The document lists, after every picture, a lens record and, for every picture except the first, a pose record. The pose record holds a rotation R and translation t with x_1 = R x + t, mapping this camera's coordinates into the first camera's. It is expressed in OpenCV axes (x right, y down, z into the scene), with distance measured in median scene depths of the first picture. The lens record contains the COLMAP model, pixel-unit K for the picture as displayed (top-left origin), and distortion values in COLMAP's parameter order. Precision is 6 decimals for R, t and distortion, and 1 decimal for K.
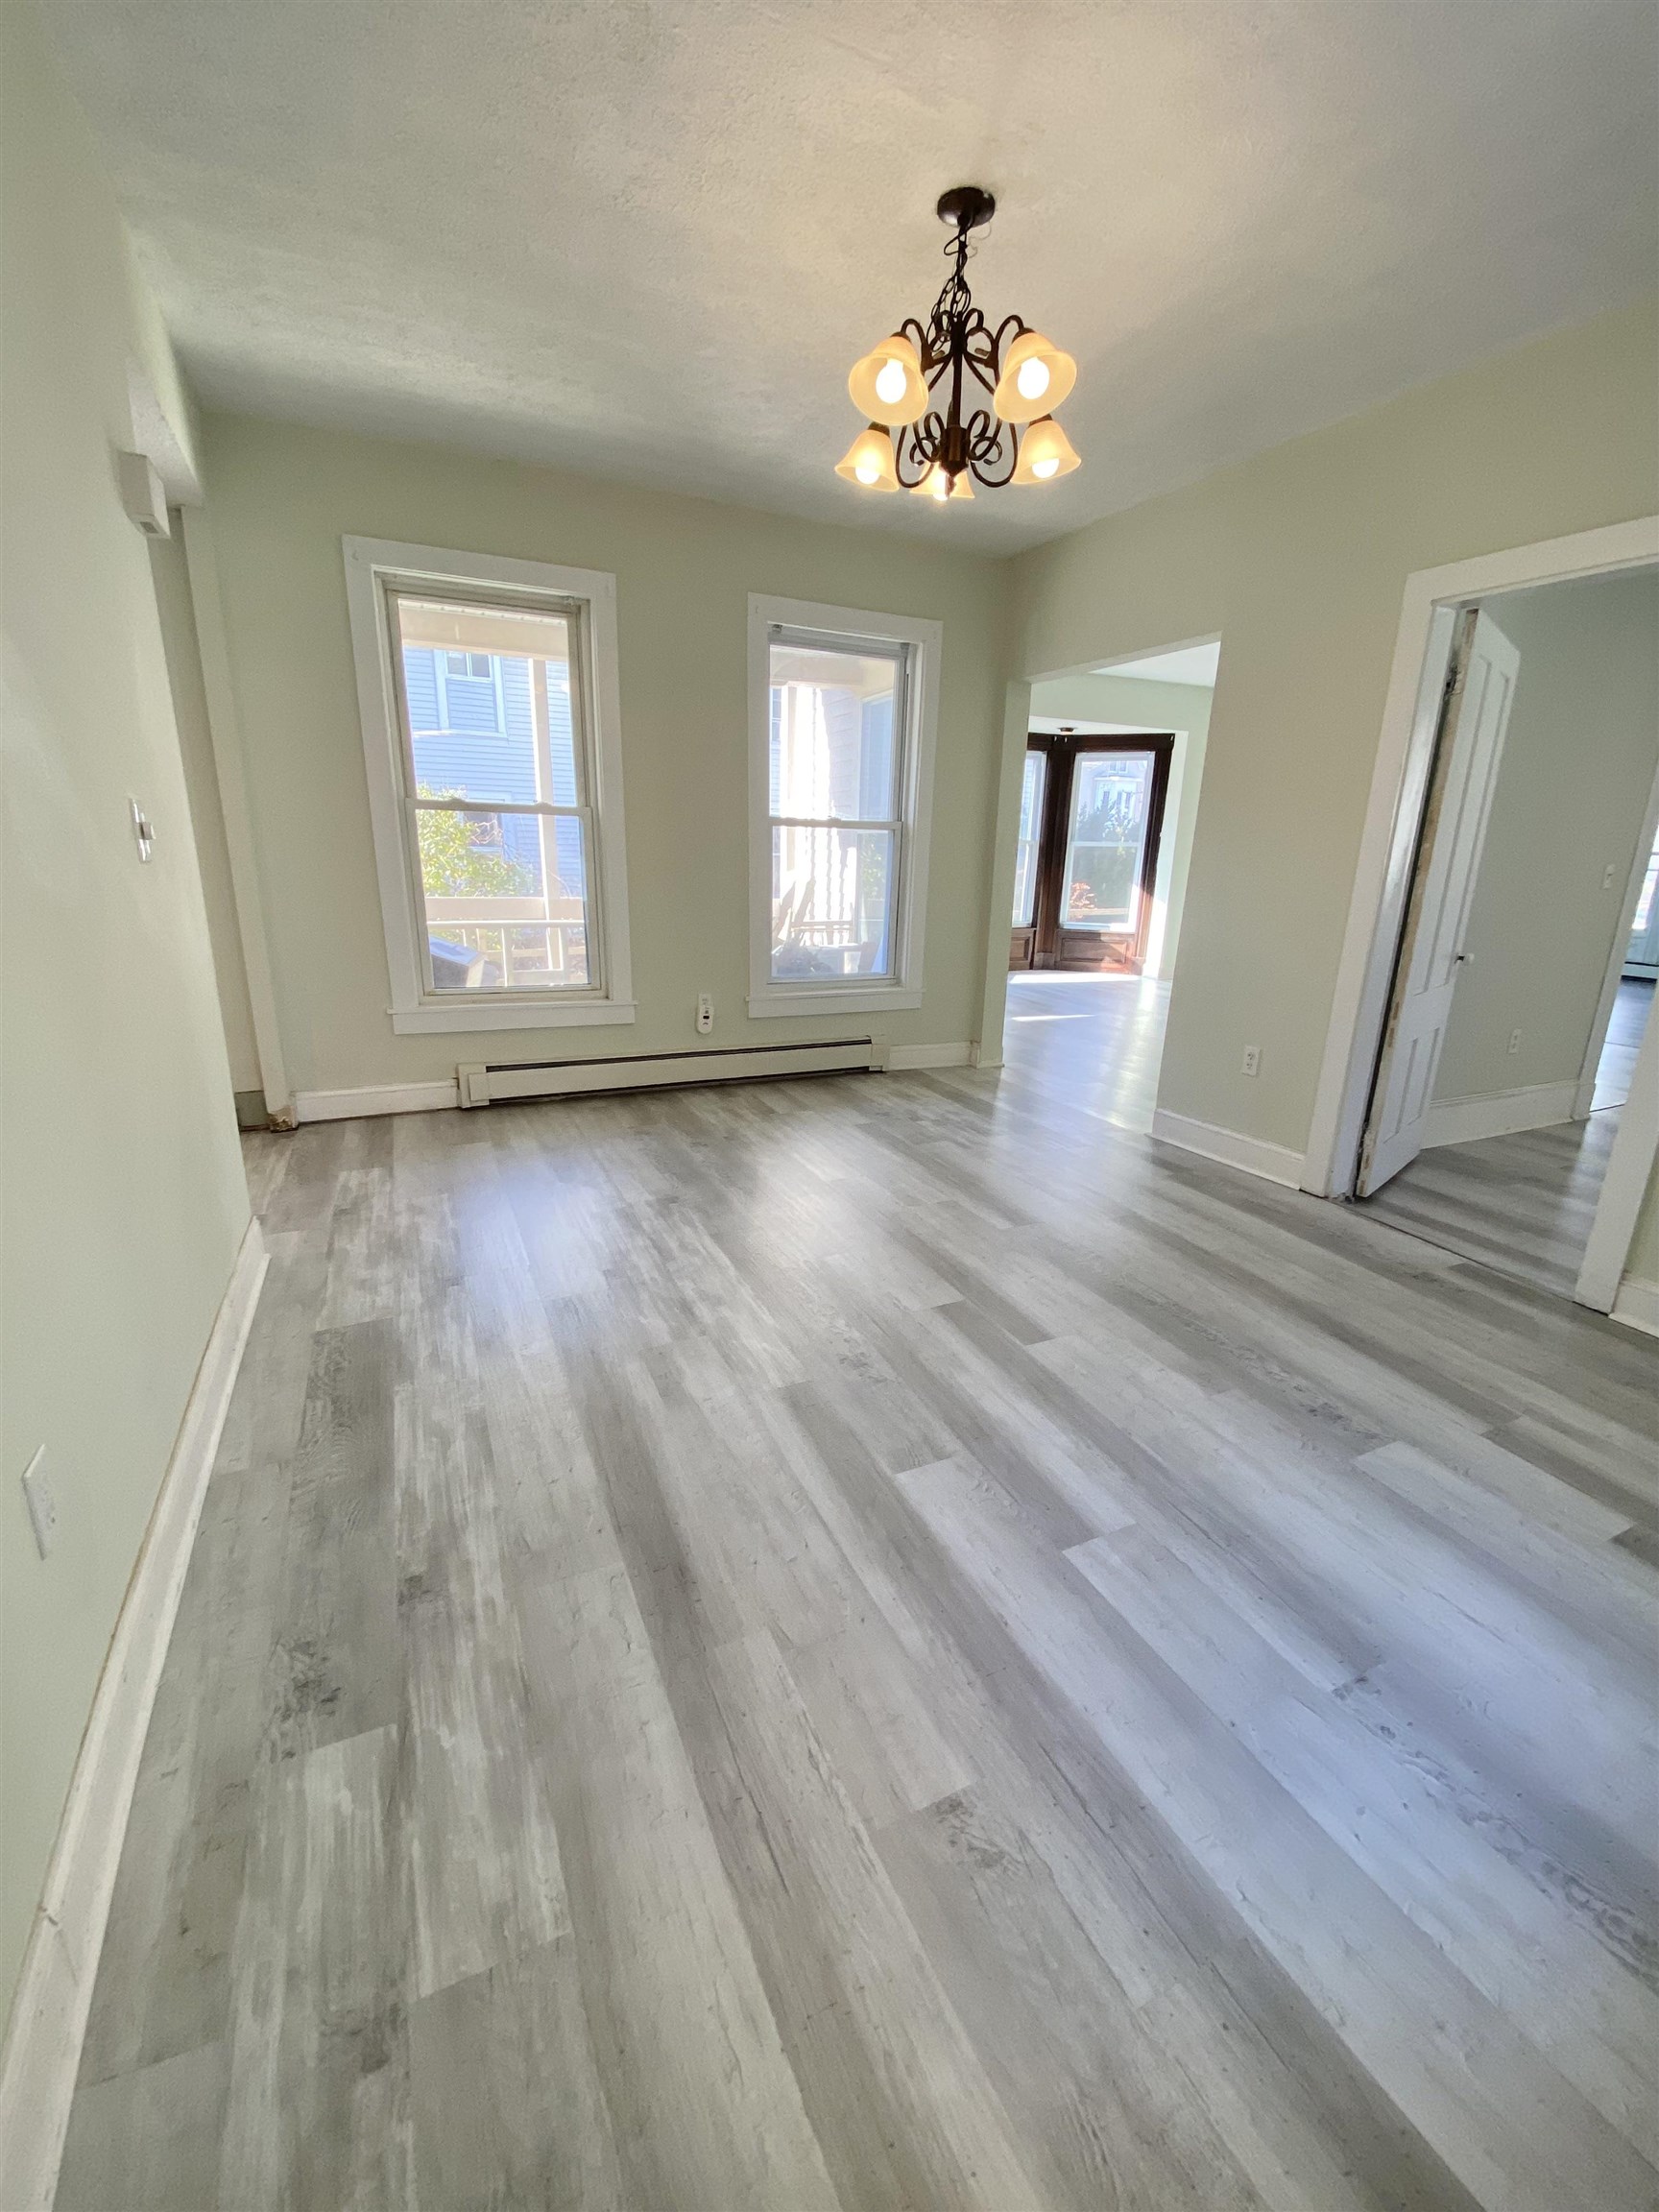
lens RADIAL K [[895.6, 0, 831.6], [0, 895.6, 1099.8], [0, 0, 1]] dist [0.017953, -0.017450]
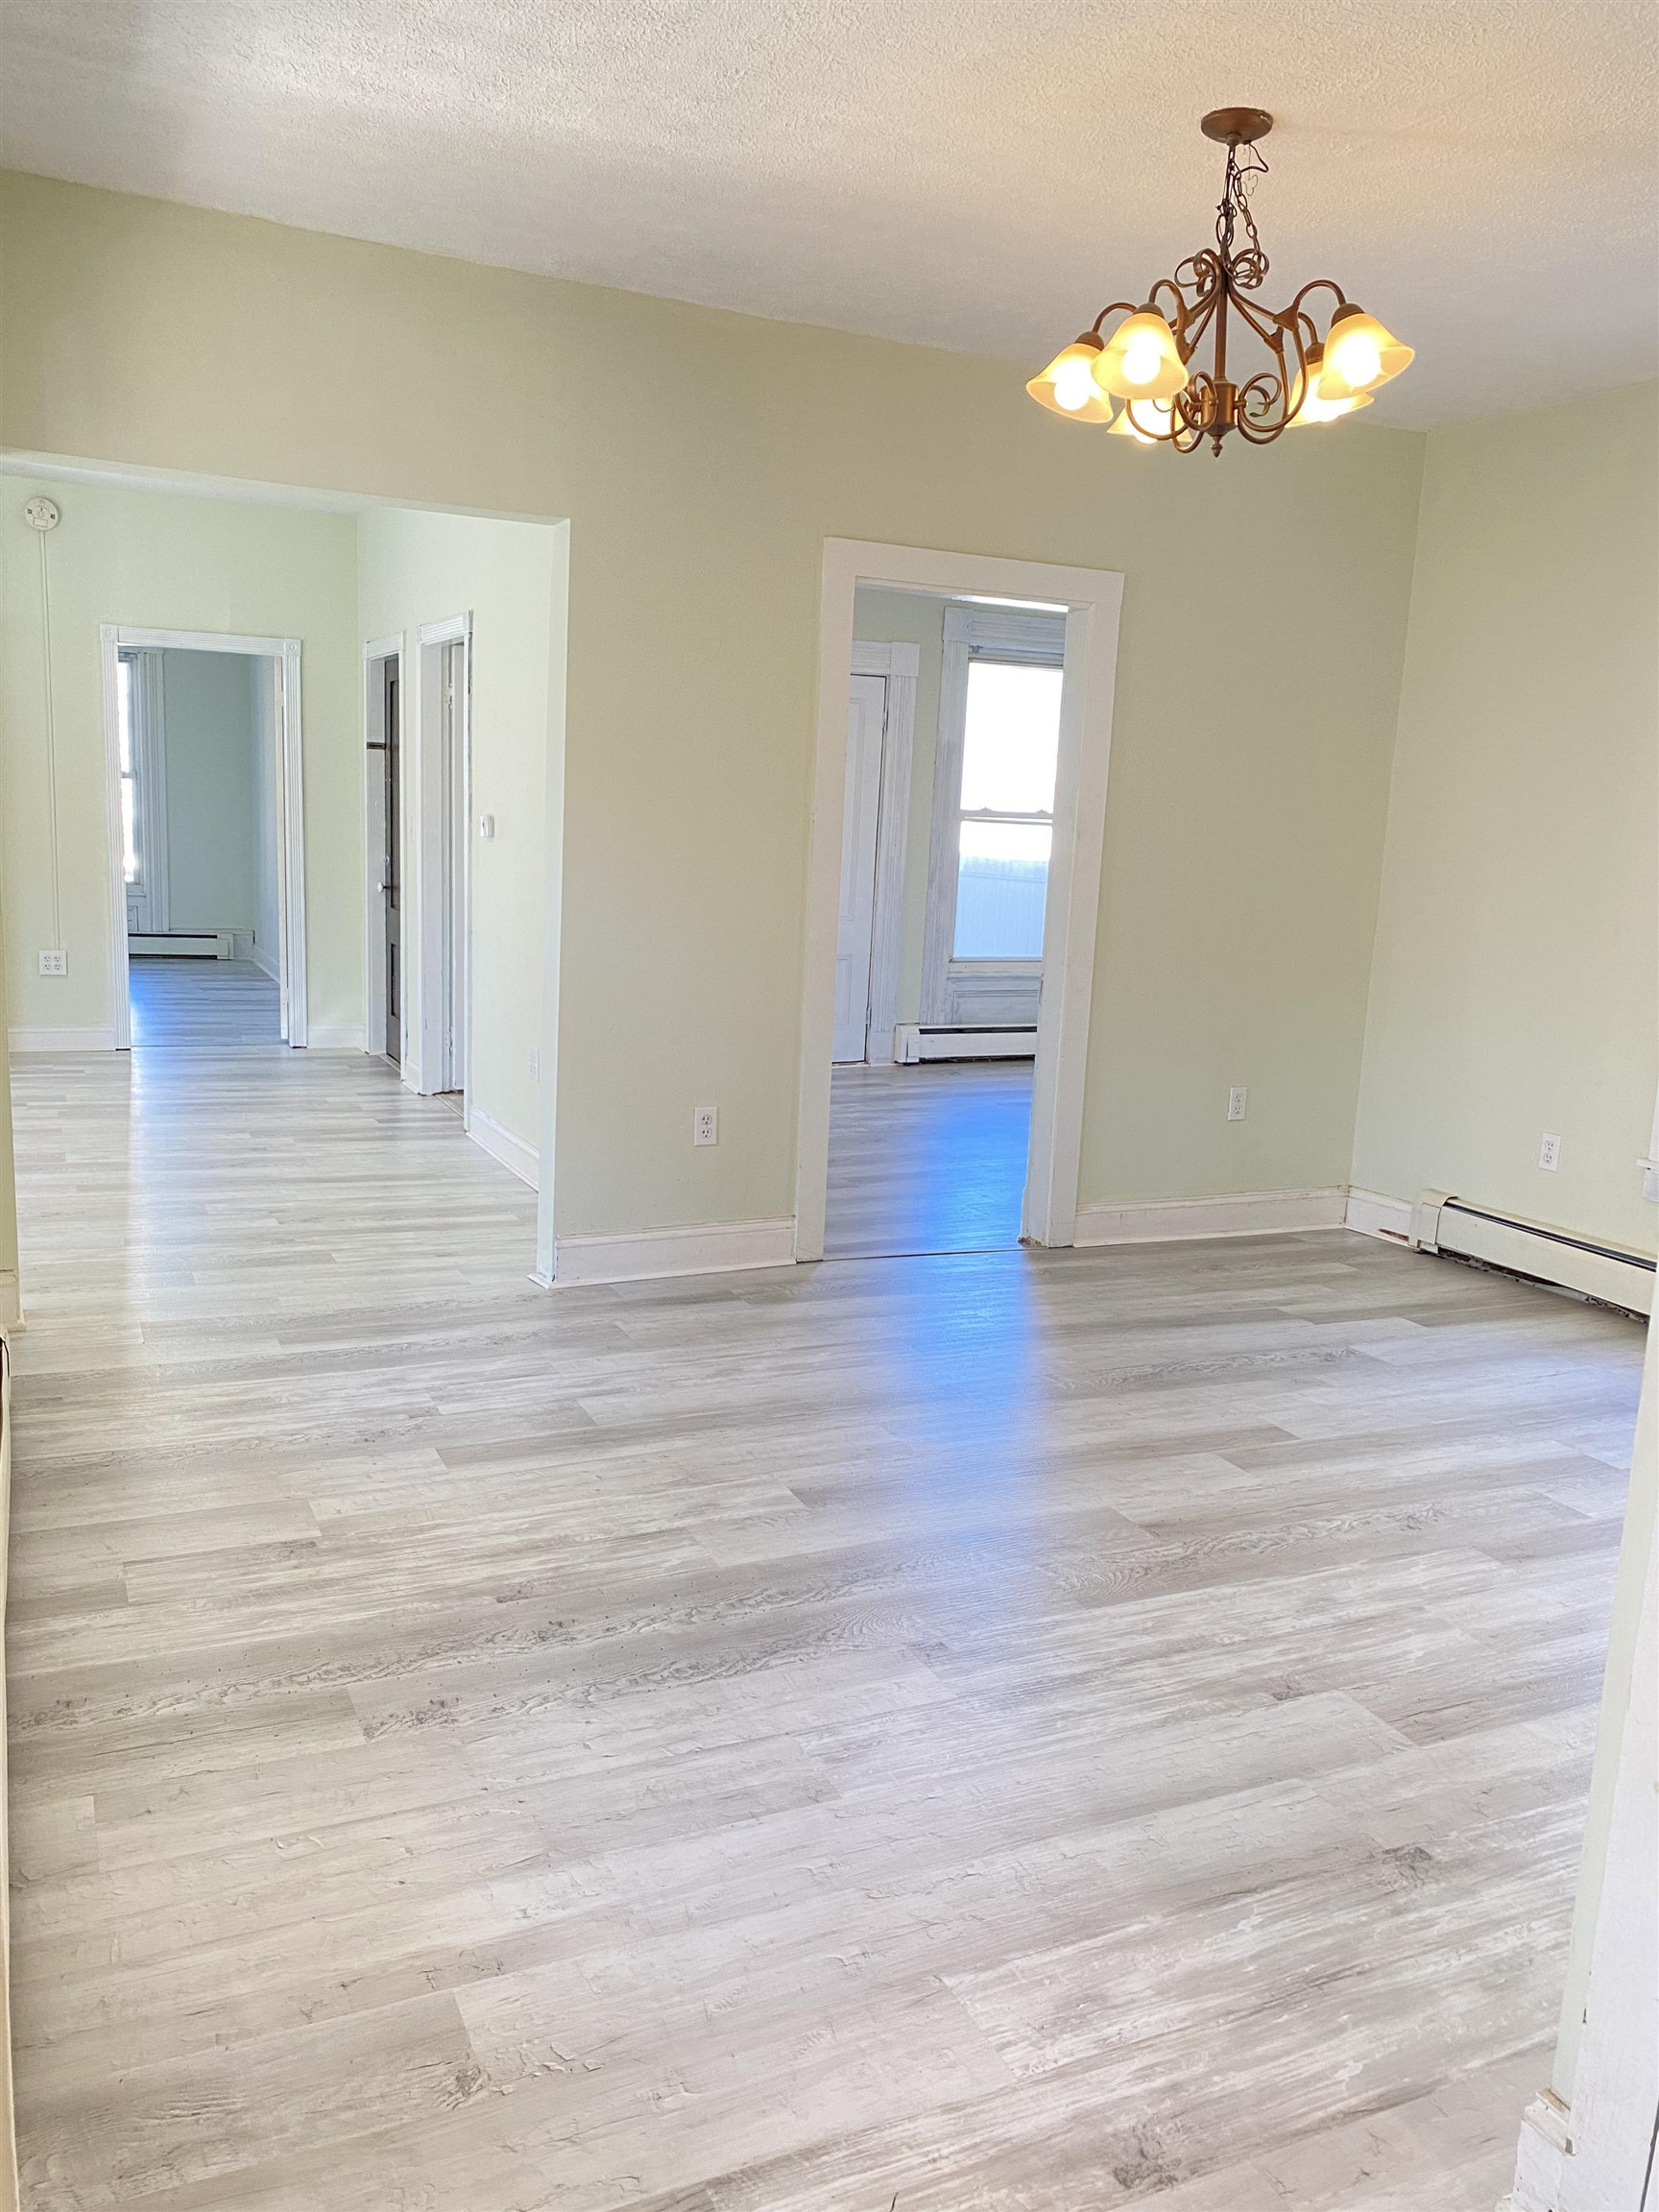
lens RADIAL K [[1698.1, 0, 821.4], [0, 1698.1, 1104.1], [0, 0, 1]] dist [0.019117, -0.011567]
pose [[0.001398, -0.195367, 0.980729, -0.998983], [0.224968, 0.955652, 0.190051, -0.341295], [-0.974365, 0.220367, 0.045288, 0.959786]]
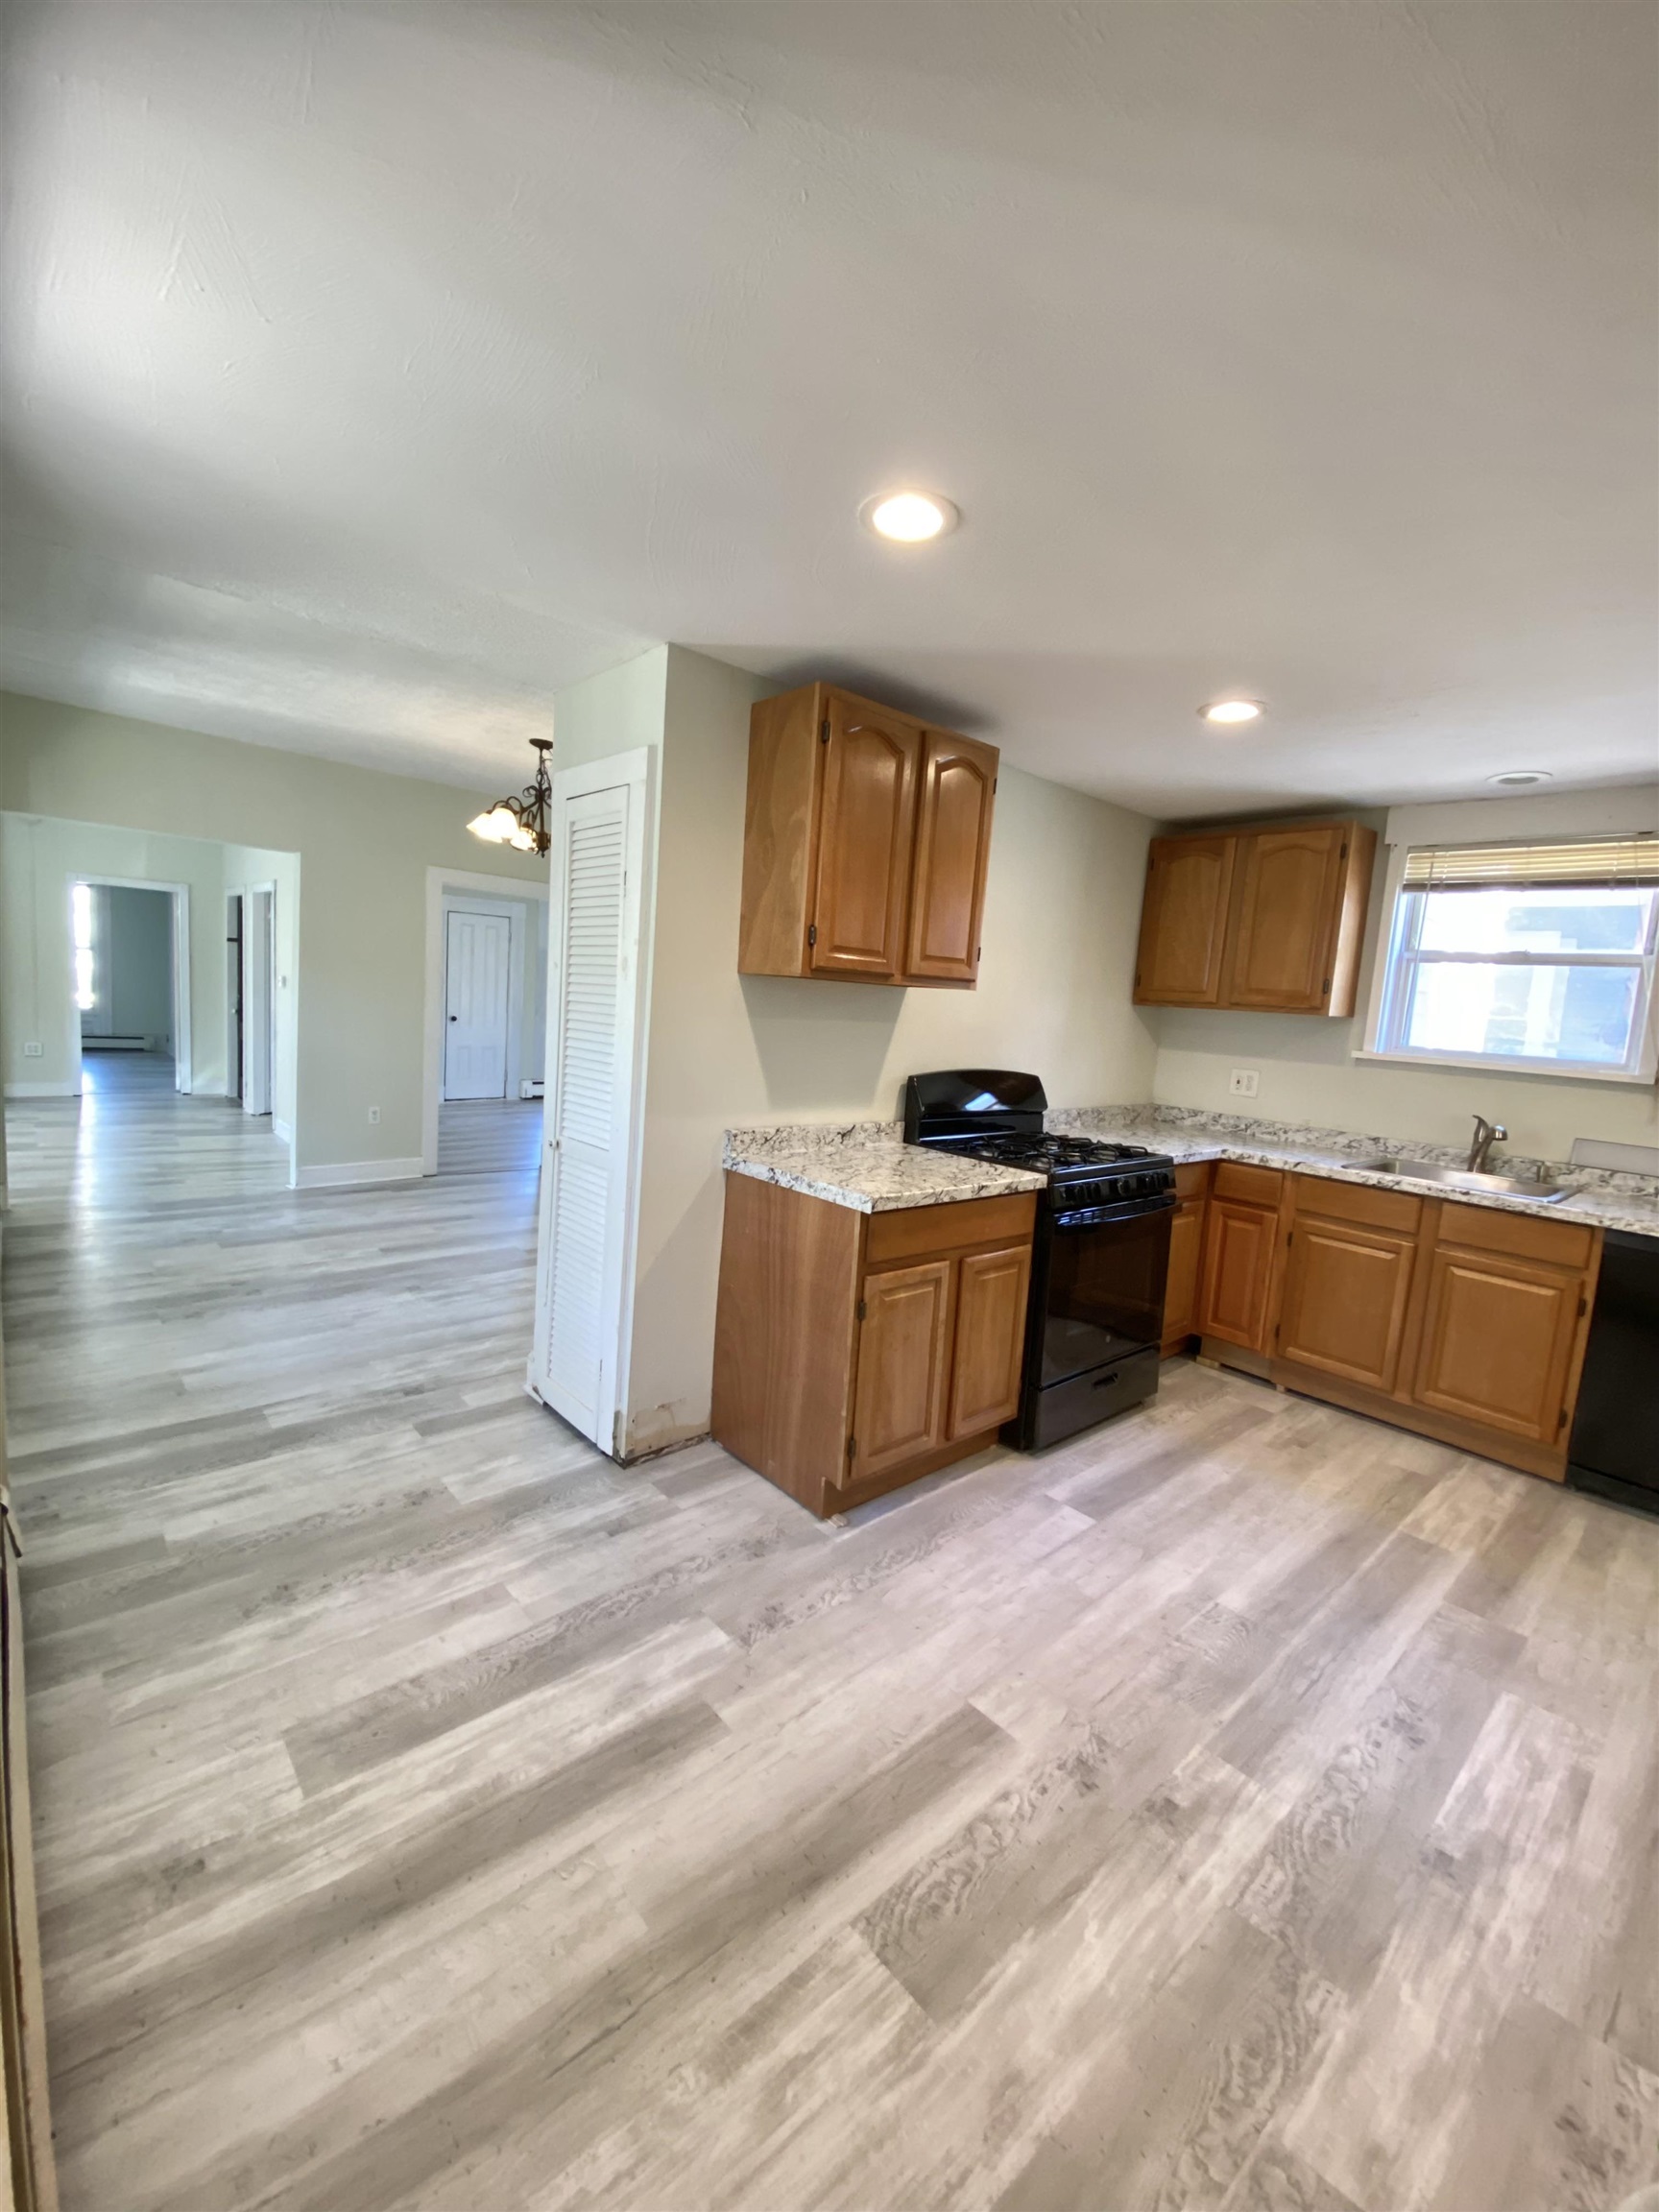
lens RADIAL K [[895.6, 0, 830.5], [0, 895.6, 1094.8], [0, 0, 1]] dist [0.017953, -0.017450]
pose [[-0.291972, -0.150798, 0.944464, -1.527368], [0.182879, 0.960470, 0.209889, -0.312627], [-0.938780, 0.234004, -0.252852, 0.706901]]
